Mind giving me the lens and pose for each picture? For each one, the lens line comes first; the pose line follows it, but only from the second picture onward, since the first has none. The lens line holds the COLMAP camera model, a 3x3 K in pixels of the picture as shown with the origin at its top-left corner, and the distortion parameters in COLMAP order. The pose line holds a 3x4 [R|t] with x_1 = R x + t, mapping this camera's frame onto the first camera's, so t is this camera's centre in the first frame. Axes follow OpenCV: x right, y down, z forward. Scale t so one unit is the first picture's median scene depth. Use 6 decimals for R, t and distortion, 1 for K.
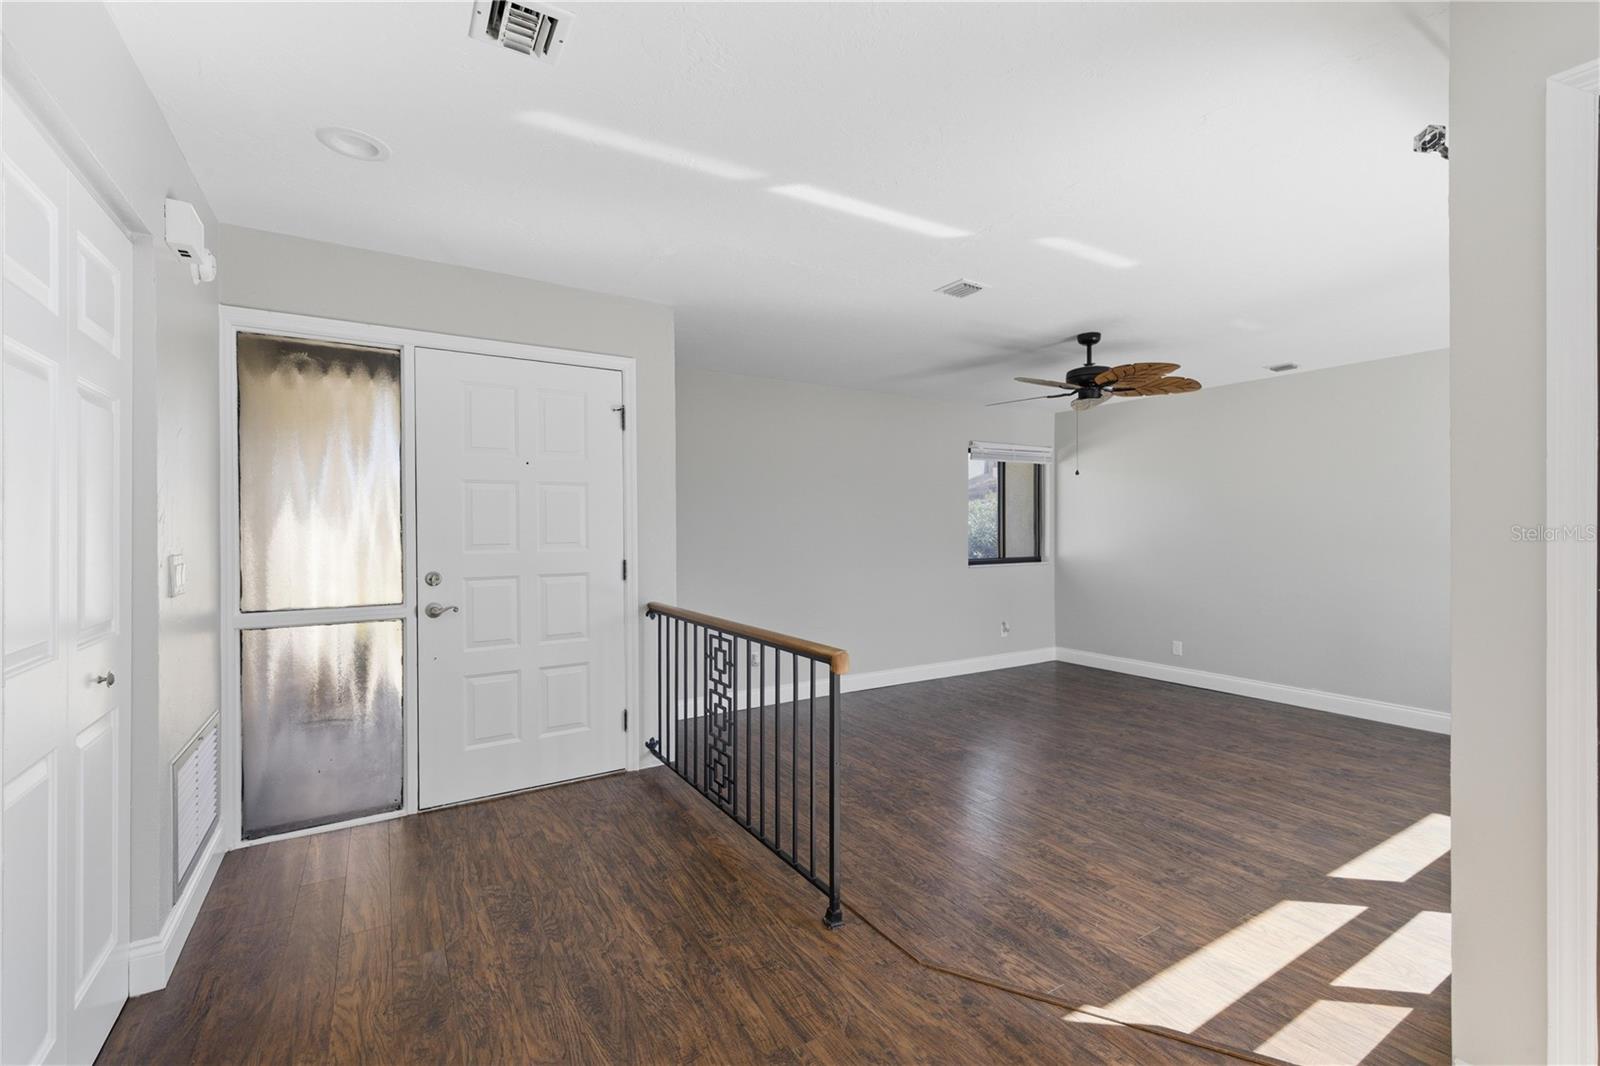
lens RADIAL K [[676.3, 0, 797.8], [0, 676.3, 527.6], [0, 0, 1]] dist [0.007895, 0.000045]
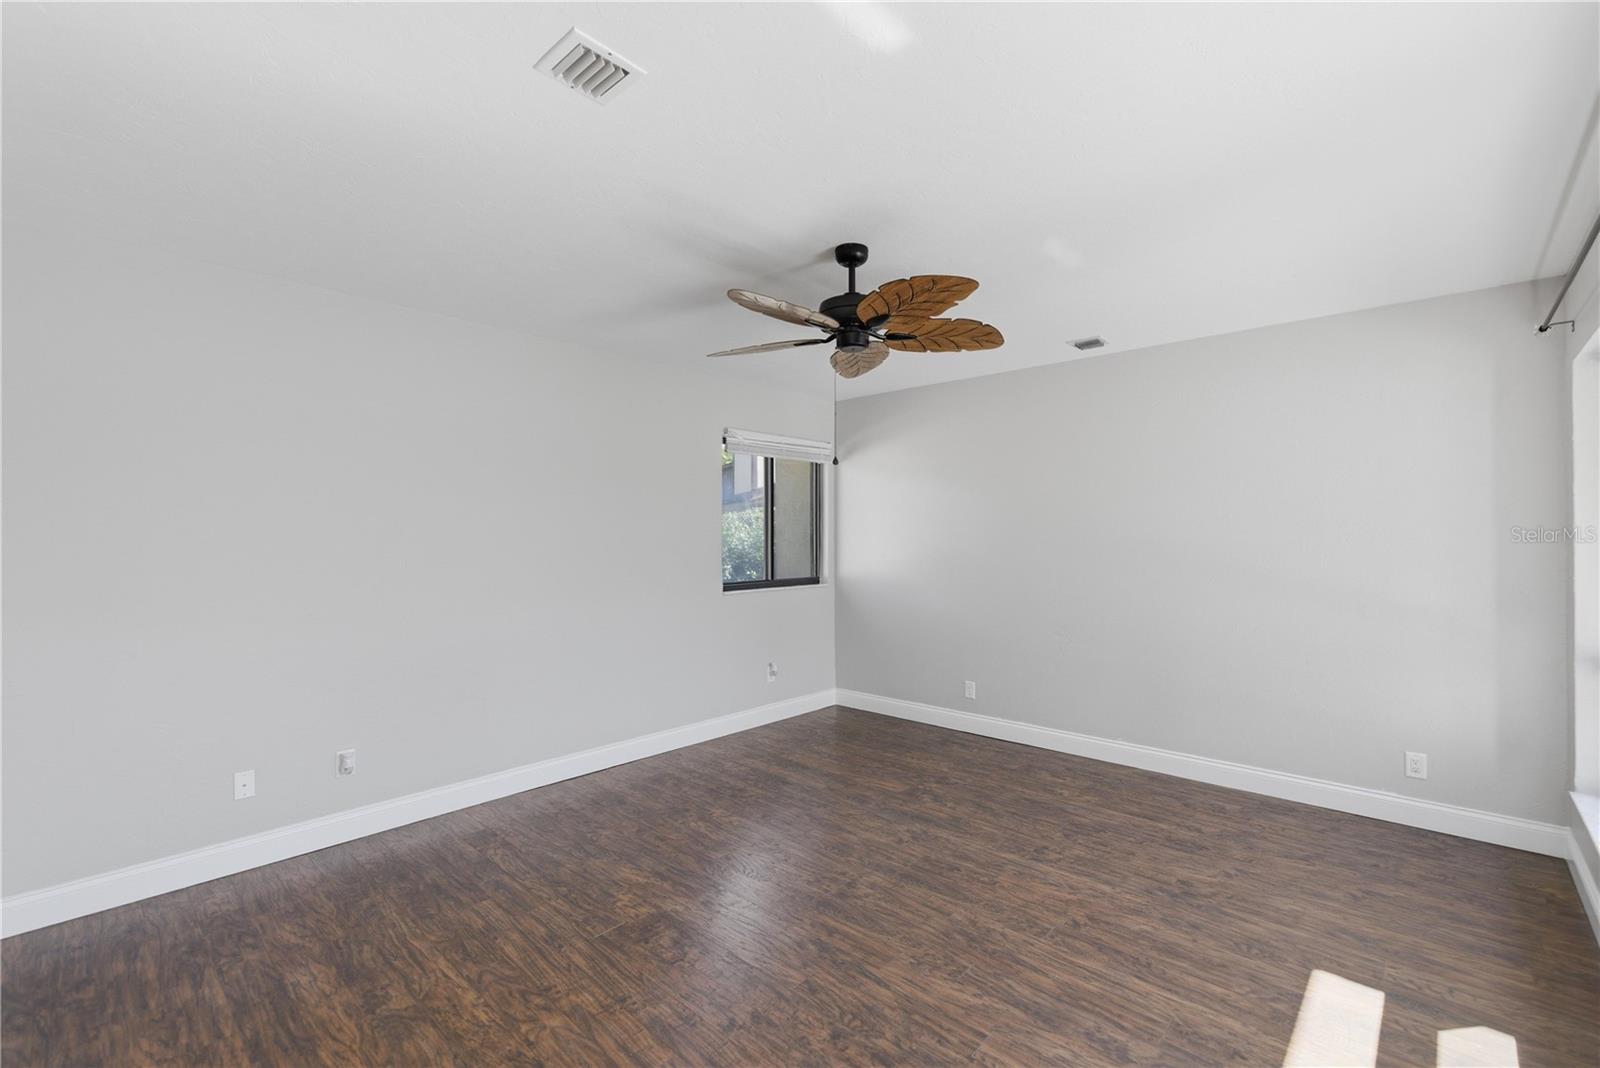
lens RADIAL K [[676.3, 0, 801.1], [0, 676.3, 534.1], [0, 0, 1]] dist [0.007895, 0.000045]
pose [[0.963664, 0.001904, 0.267112, 0.189301], [-0.000339, 0.999983, -0.005903, -0.006199], [-0.267119, 0.005597, 0.963647, 0.349891]]
